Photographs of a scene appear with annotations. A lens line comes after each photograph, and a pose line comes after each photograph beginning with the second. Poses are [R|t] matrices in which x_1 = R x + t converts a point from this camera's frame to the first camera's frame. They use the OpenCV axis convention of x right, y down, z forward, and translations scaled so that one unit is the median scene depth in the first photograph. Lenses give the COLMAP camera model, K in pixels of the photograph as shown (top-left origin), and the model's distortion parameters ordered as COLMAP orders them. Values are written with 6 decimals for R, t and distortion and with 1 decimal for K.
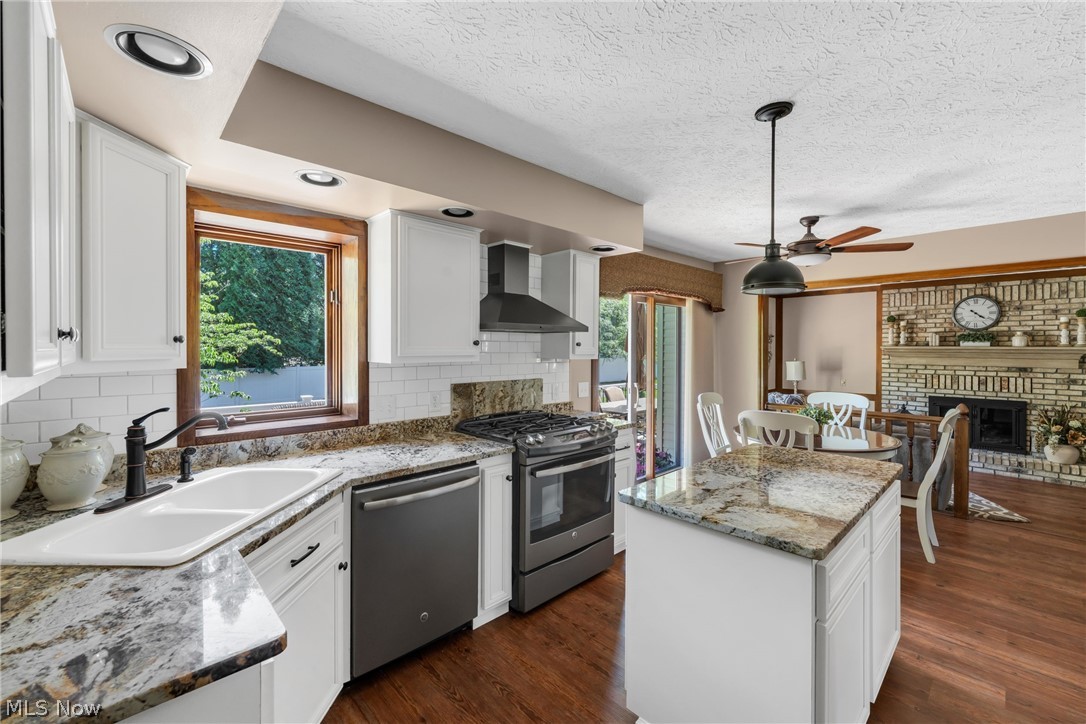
lens RADIAL K [[448.4, 0, 553.0], [0, 448.4, 352.3], [0, 0, 1]] dist [-0.000304, 0.000155]
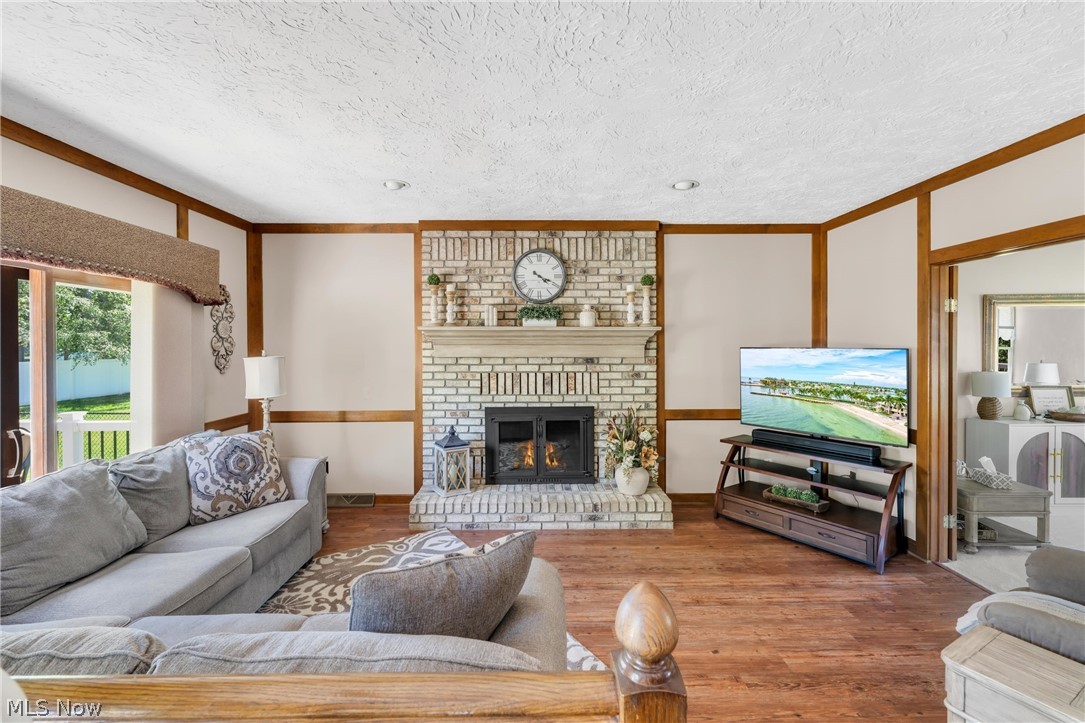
lens RADIAL K [[462.9, 0, 539.4], [0, 462.9, 345.0], [0, 0, 1]] dist [0.001398, 0.000133]
pose [[0.684153, -0.005195, 0.729320, 0.454766], [0.011855, 0.999922, -0.003999, 0.015787], [-0.729242, 0.011382, 0.684161, 0.544057]]
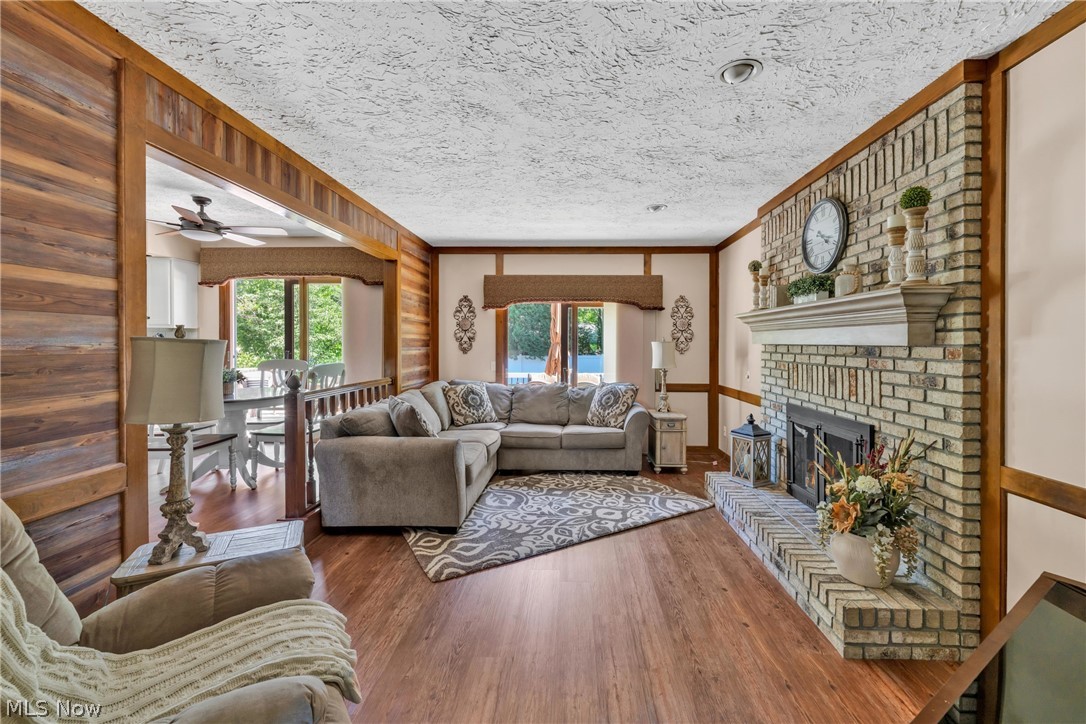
lens RADIAL K [[451.0, 0, 562.1], [0, 451.0, 344.6], [0, 0, 1]] dist [-0.000605, -0.000121]
pose [[0.701573, 0.004337, -0.712585, 1.100830], [-0.013702, 0.999879, -0.007405, 0.037763], [0.712466, 0.014959, 0.701547, 0.461565]]
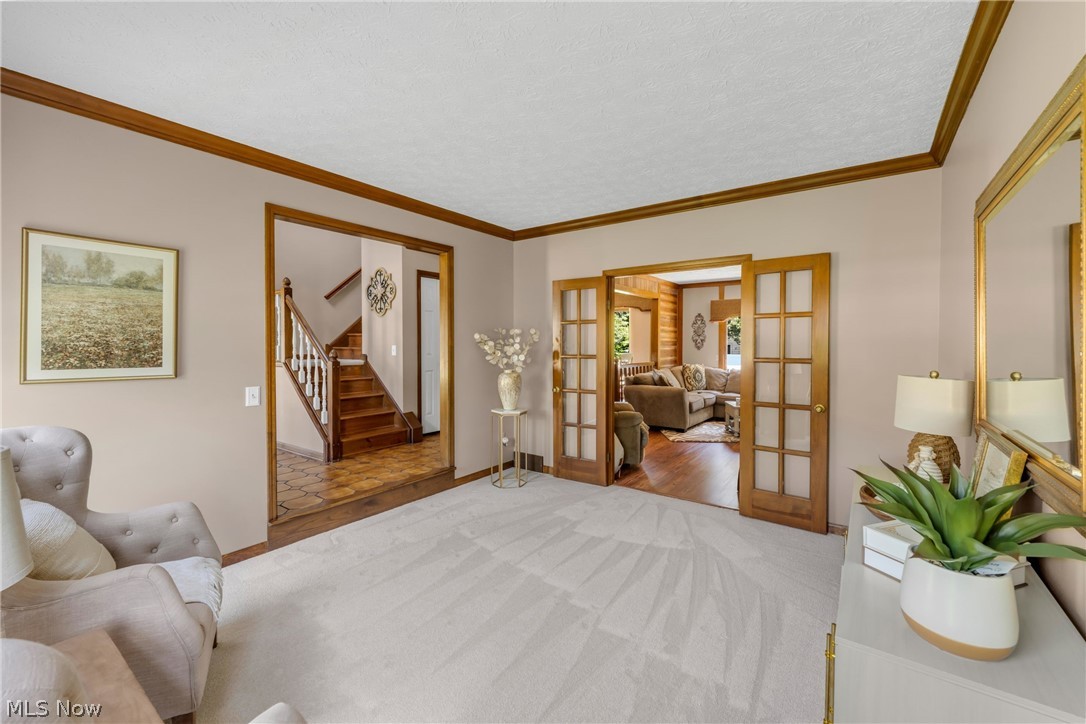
lens RADIAL K [[446.8, 0, 543.0], [0, 446.8, 362.0], [0, 0, 1]] dist [-0.001163, -0.000039]
pose [[0.174833, 0.041381, -0.983728, 1.661958], [-0.013185, 0.999125, 0.039685, 0.040711], [0.984510, 0.006032, 0.175226, 0.205844]]
